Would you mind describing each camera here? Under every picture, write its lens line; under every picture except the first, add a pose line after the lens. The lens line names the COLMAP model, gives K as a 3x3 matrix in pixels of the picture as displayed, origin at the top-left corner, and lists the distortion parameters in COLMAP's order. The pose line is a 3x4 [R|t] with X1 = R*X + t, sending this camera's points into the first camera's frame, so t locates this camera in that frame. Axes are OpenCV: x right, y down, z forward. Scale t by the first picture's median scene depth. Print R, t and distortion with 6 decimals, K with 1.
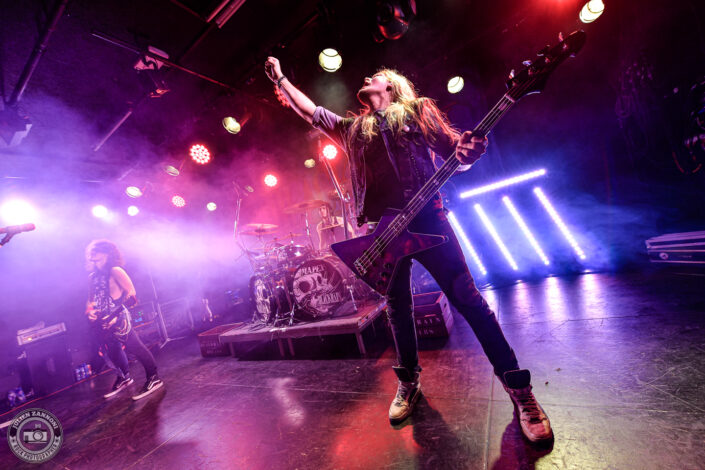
lens RADIAL K [[279.4, 0, 359.4], [0, 279.4, 225.8], [0, 0, 1]] dist [-0.007088, 0.002580]
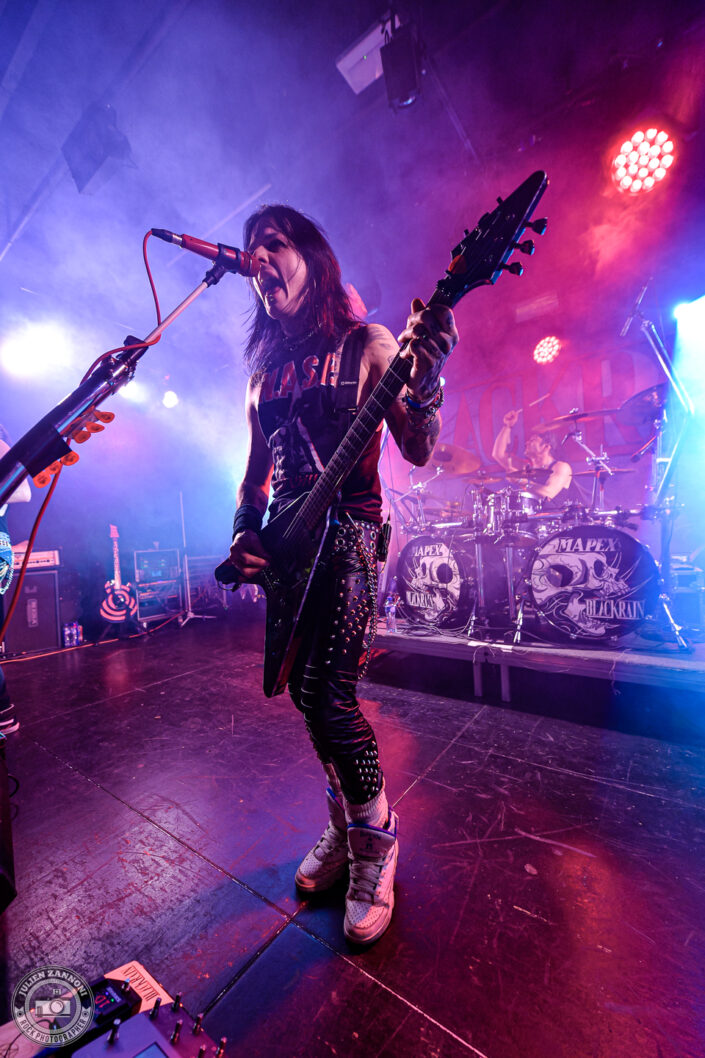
lens RADIAL K [[419.3, 0, 356.9], [0, 419.3, 530.7], [0, 0, 1]] dist [-0.007088, 0.002580]
pose [[0.973085, 0.206560, -0.102173, -0.490605], [-0.201027, 0.977629, 0.061876, 0.167736], [0.112669, -0.039671, 0.992840, 0.222772]]
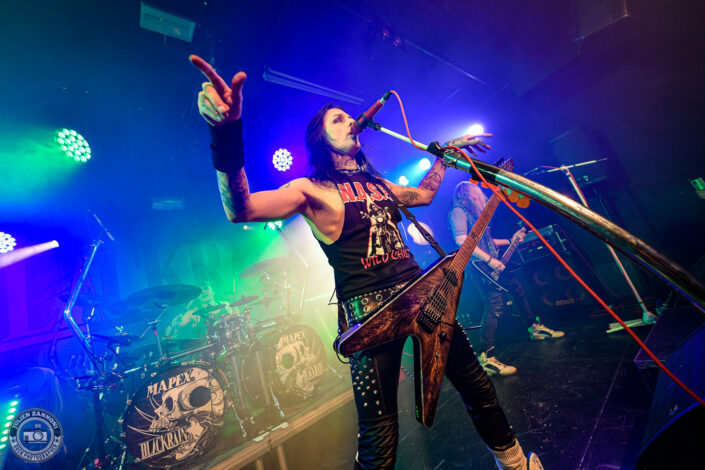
lens RADIAL K [[282.9, 0, 344.1], [0, 282.9, 235.3], [0, 0, 1]] dist [0.001530, -0.001076]
pose [[0.420271, 0.359854, 0.832993, -0.923246], [0.156784, 0.875396, -0.457274, 0.300479], [-0.893751, 0.322779, 0.311484, 0.501415]]
